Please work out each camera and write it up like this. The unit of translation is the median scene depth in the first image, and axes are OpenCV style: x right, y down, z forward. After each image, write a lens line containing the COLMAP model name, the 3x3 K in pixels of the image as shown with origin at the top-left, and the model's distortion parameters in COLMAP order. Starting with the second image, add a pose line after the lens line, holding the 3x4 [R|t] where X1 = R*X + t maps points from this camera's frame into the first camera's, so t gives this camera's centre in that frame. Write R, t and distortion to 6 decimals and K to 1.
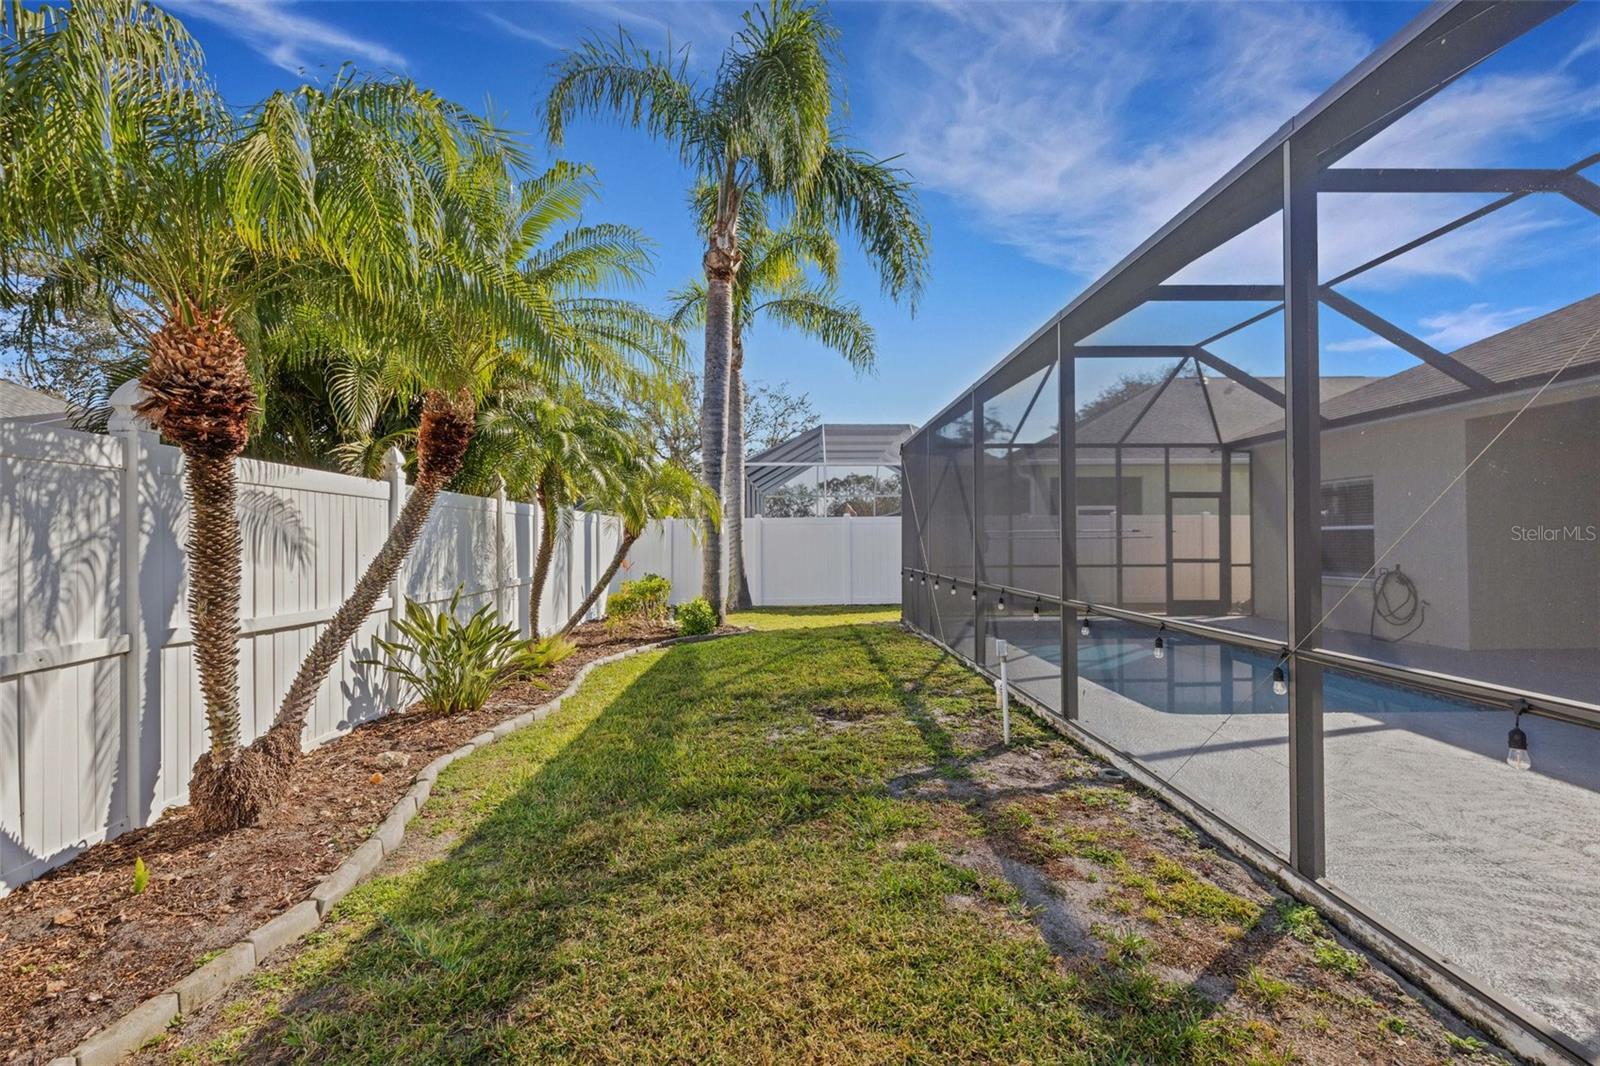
lens RADIAL K [[725.4, 0, 802.4], [0, 725.4, 531.8], [0, 0, 1]] dist [0.011135, -0.001793]
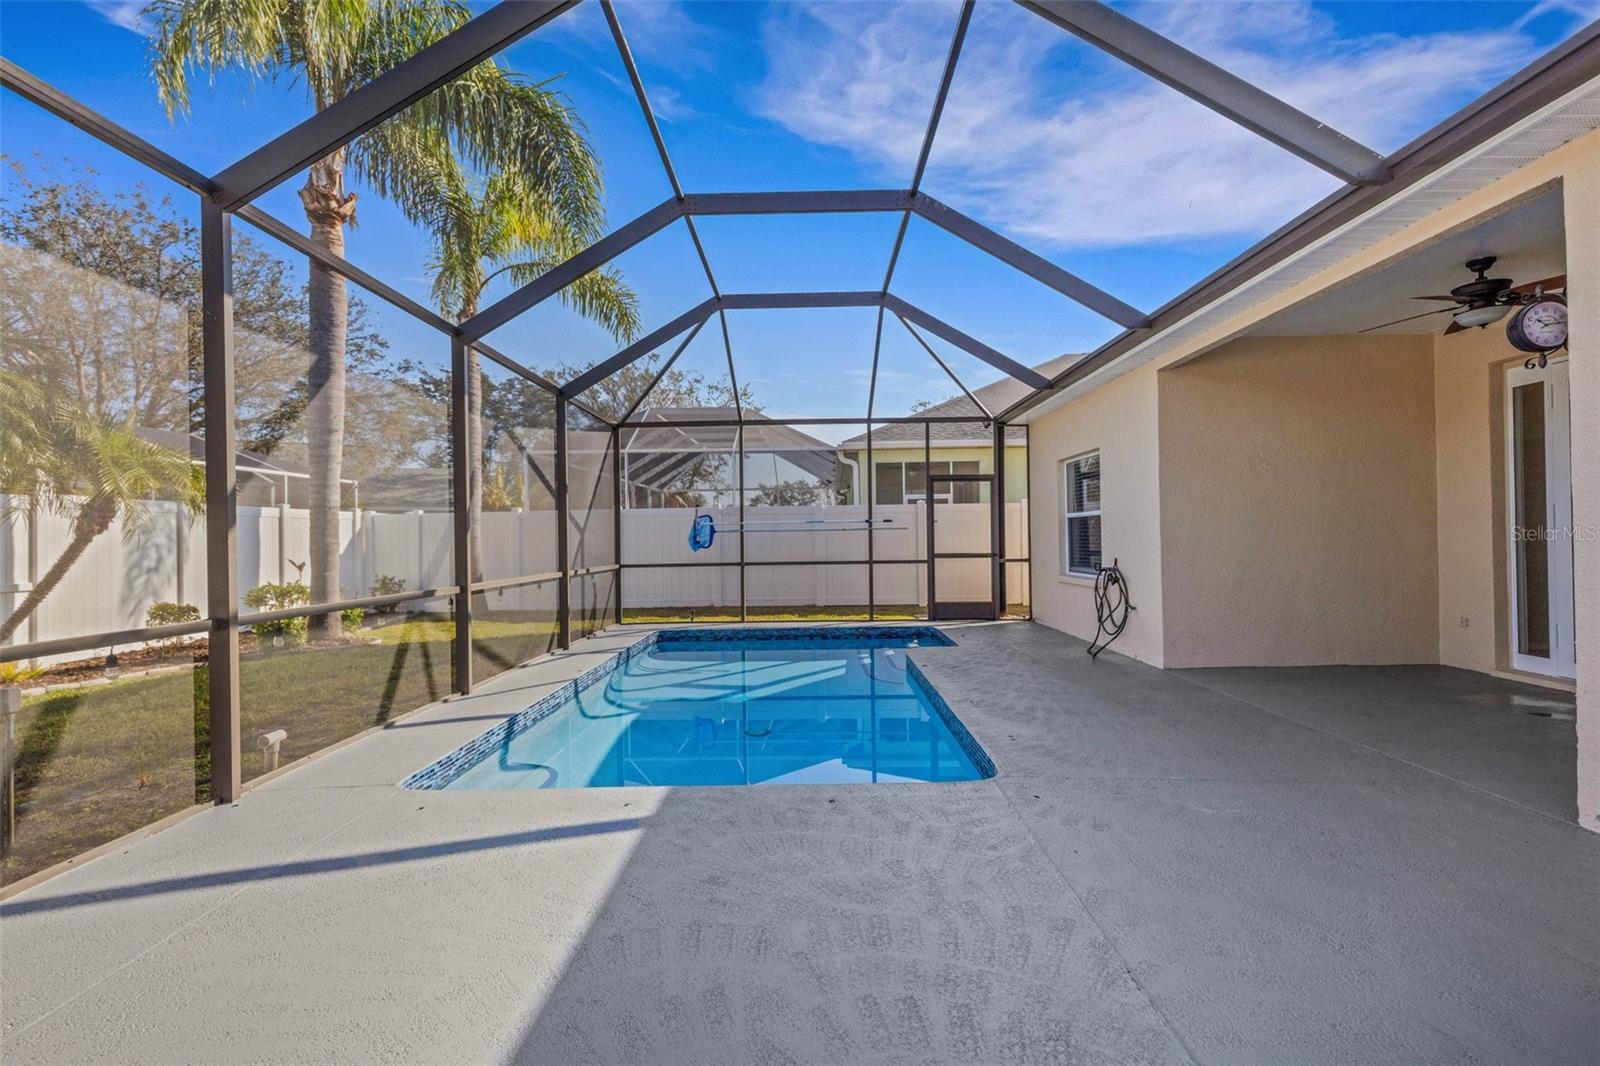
lens RADIAL K [[729.3, 0, 801.8], [0, 729.3, 531.4], [0, 0, 1]] dist [0.009917, -0.000784]
pose [[0.999444, -0.009698, -0.031910, 0.381569], [0.009776, 0.999950, 0.002291, 0.007608], [0.031886, -0.002601, 0.999488, 0.145112]]
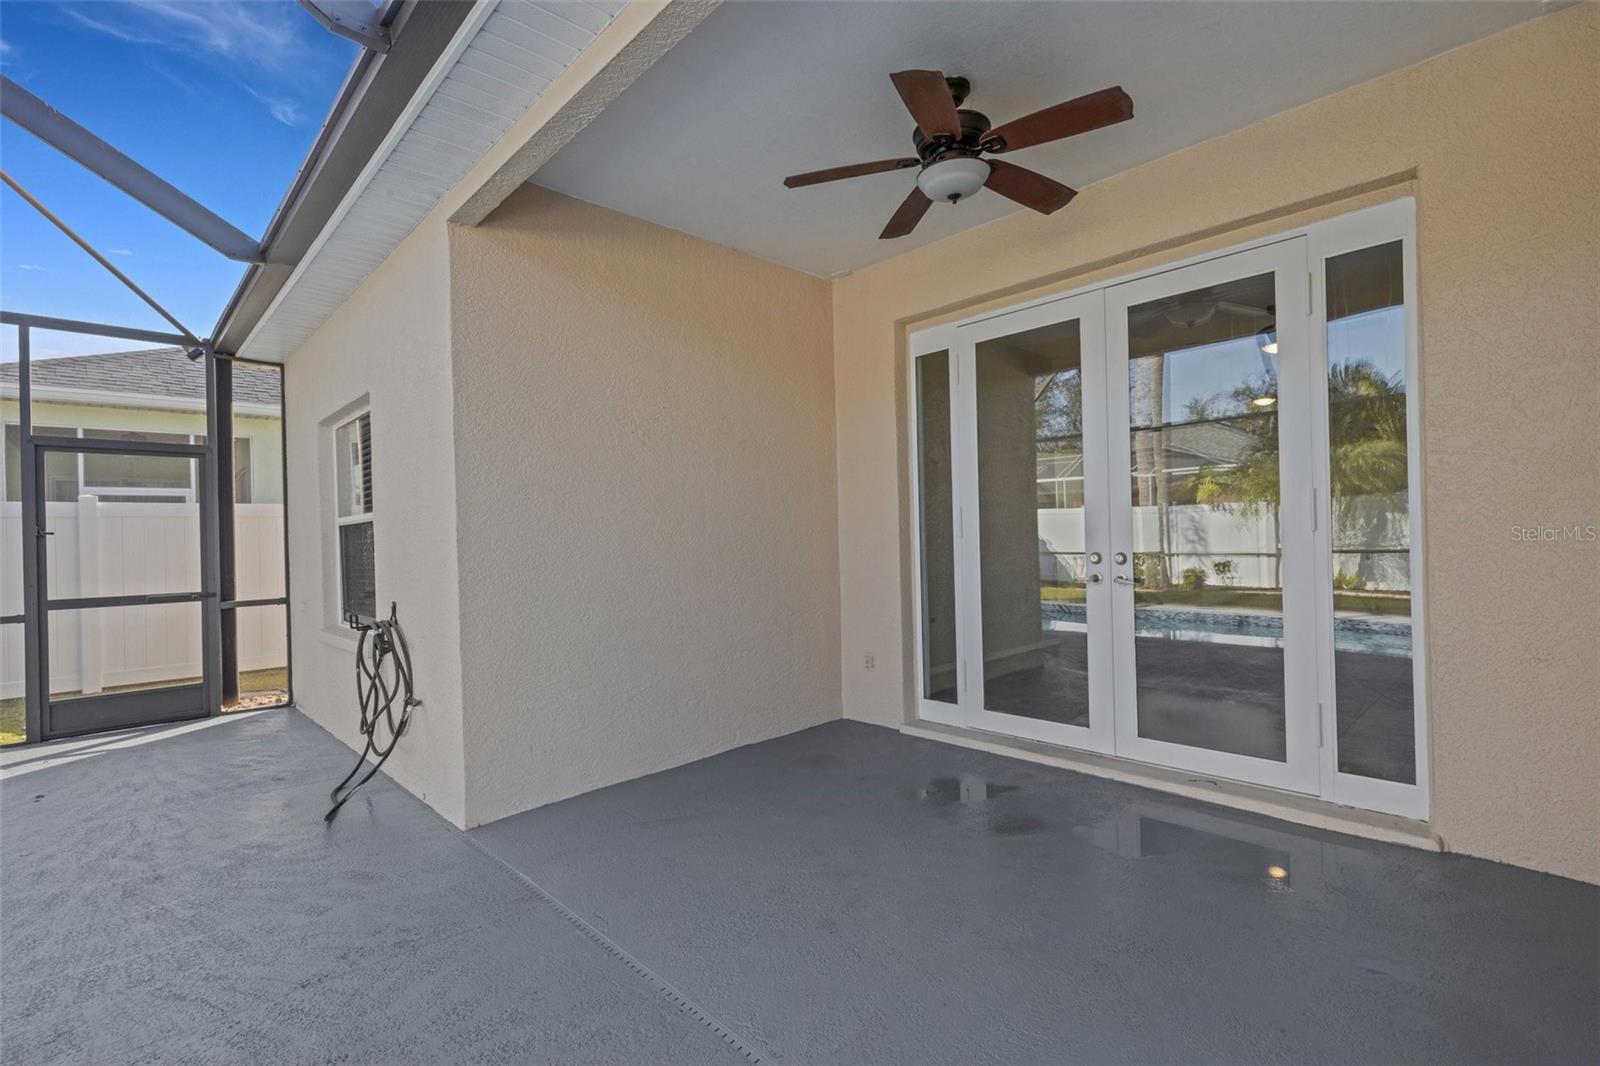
lens RADIAL K [[725.4, 0, 802.4], [0, 725.4, 531.8], [0, 0, 1]] dist [0.011135, -0.001793]
pose [[0.730761, -0.012198, 0.682524, 0.538931], [0.018863, 0.999819, -0.002327, 0.007469], [-0.682372, 0.014575, 0.730860, 0.413477]]
